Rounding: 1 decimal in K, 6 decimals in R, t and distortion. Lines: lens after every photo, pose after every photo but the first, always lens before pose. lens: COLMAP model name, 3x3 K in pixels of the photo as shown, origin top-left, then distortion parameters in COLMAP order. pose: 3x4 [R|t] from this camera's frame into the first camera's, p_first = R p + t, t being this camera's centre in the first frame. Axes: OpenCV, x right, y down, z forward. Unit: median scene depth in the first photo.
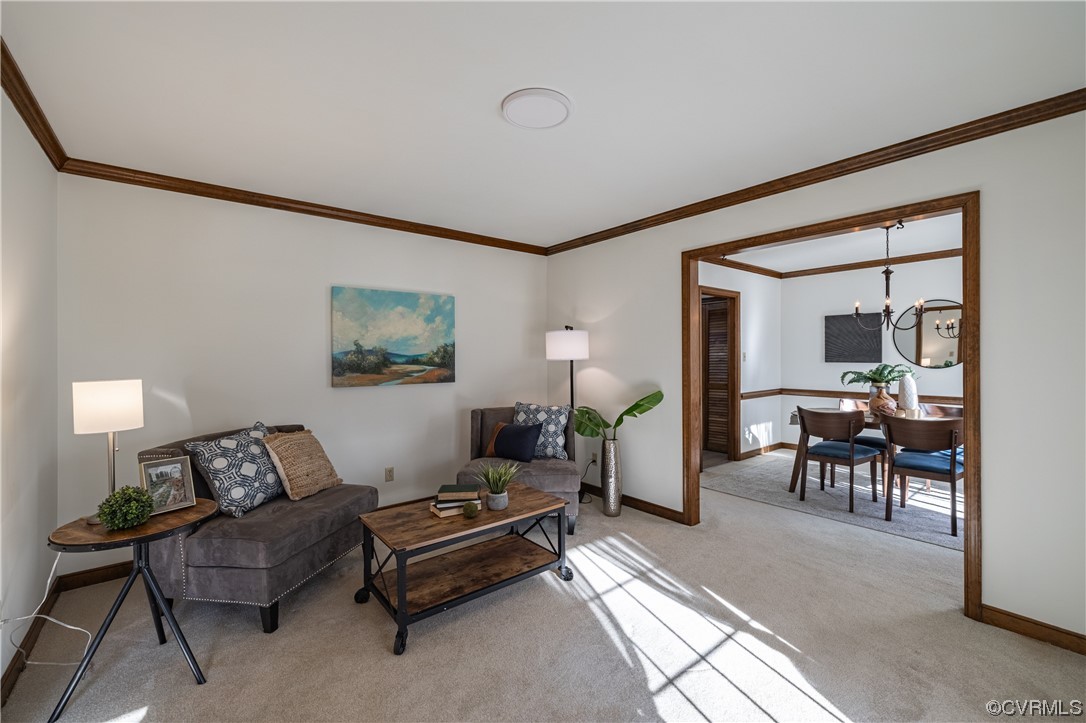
lens RADIAL K [[455.6, 0, 544.7], [0, 455.6, 358.1], [0, 0, 1]] dist [-0.003905, -0.000371]
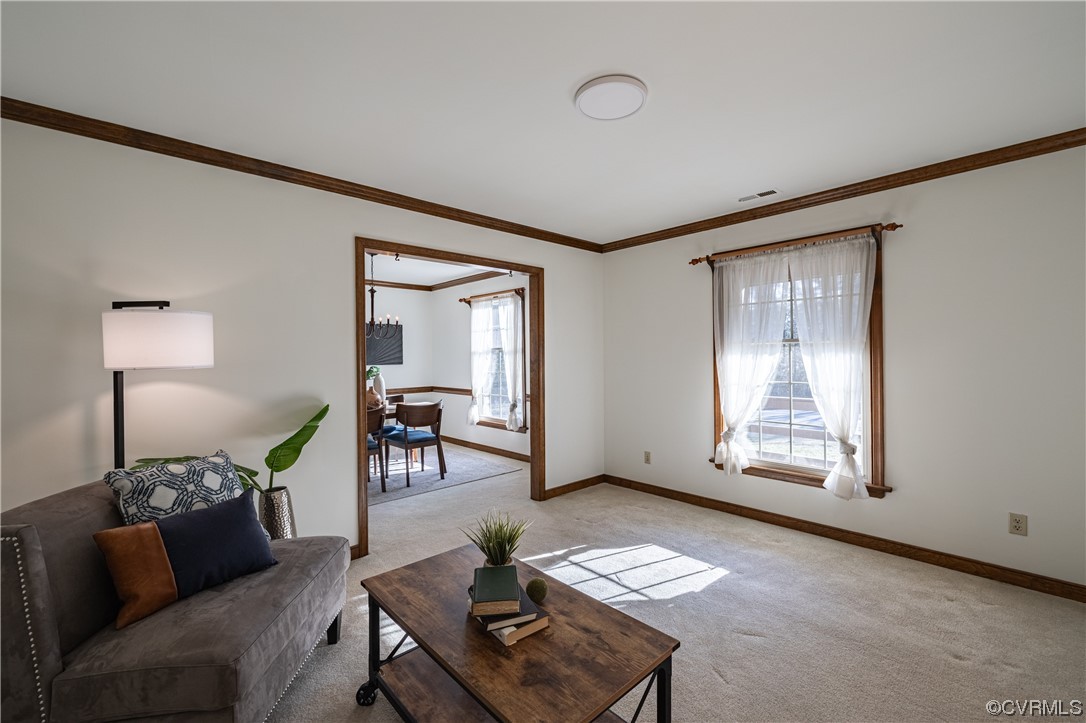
lens RADIAL K [[455.6, 0, 542.9], [0, 455.6, 358.9], [0, 0, 1]] dist [-0.003905, -0.000371]
pose [[-0.078175, 0.000130, 0.996940, -0.619948], [0.016862, 0.999857, 0.001192, -0.000080], [-0.996797, 0.016904, -0.078166, 0.789053]]
